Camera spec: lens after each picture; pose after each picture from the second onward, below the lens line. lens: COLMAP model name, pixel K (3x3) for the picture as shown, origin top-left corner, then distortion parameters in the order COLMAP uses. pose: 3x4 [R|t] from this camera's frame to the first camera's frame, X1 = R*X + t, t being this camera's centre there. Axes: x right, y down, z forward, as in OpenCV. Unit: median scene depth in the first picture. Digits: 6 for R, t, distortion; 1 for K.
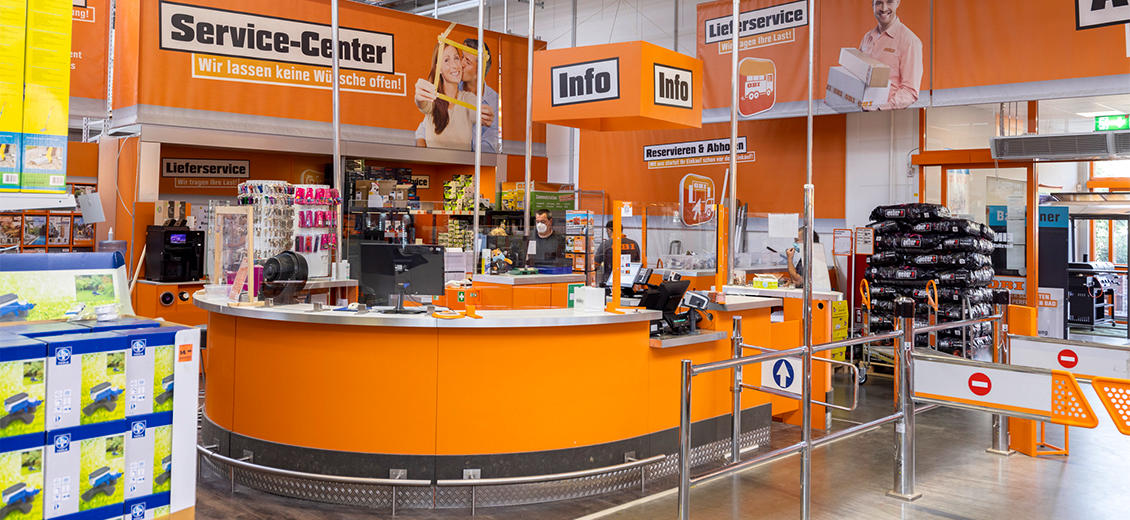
lens RADIAL K [[927.3, 0, 556.1], [0, 927.3, 227.1], [0, 0, 1]] dist [0.001072, 0.011368]
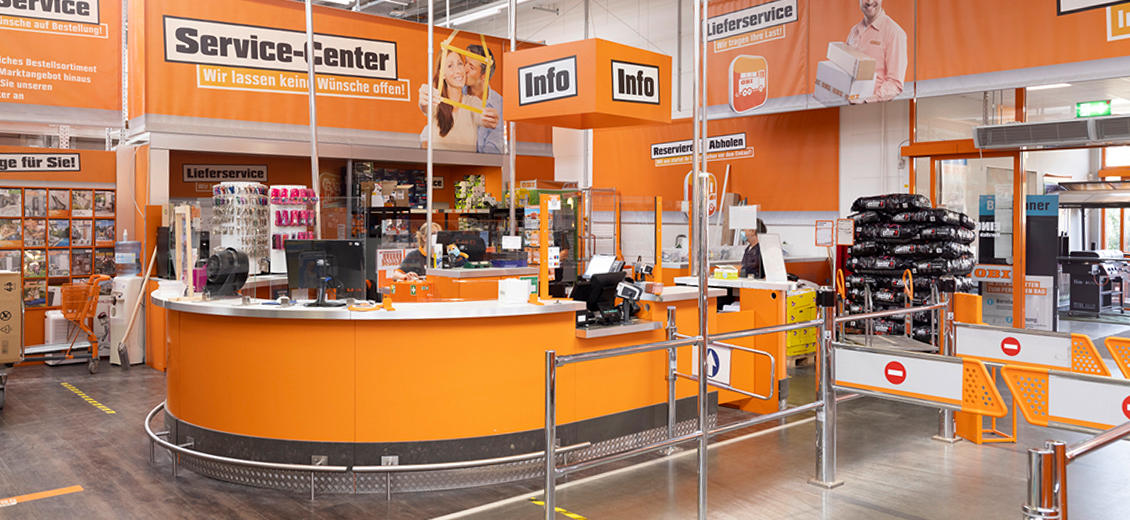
lens RADIAL K [[863.0, 0, 564.5], [0, 863.0, 254.3], [0, 0, 1]] dist [0.007093, -0.003924]
pose [[0.997382, -0.012669, -0.071190, 0.099104], [0.015014, 0.999359, 0.032500, 0.004374], [0.070732, -0.033484, 0.996933, 0.034474]]
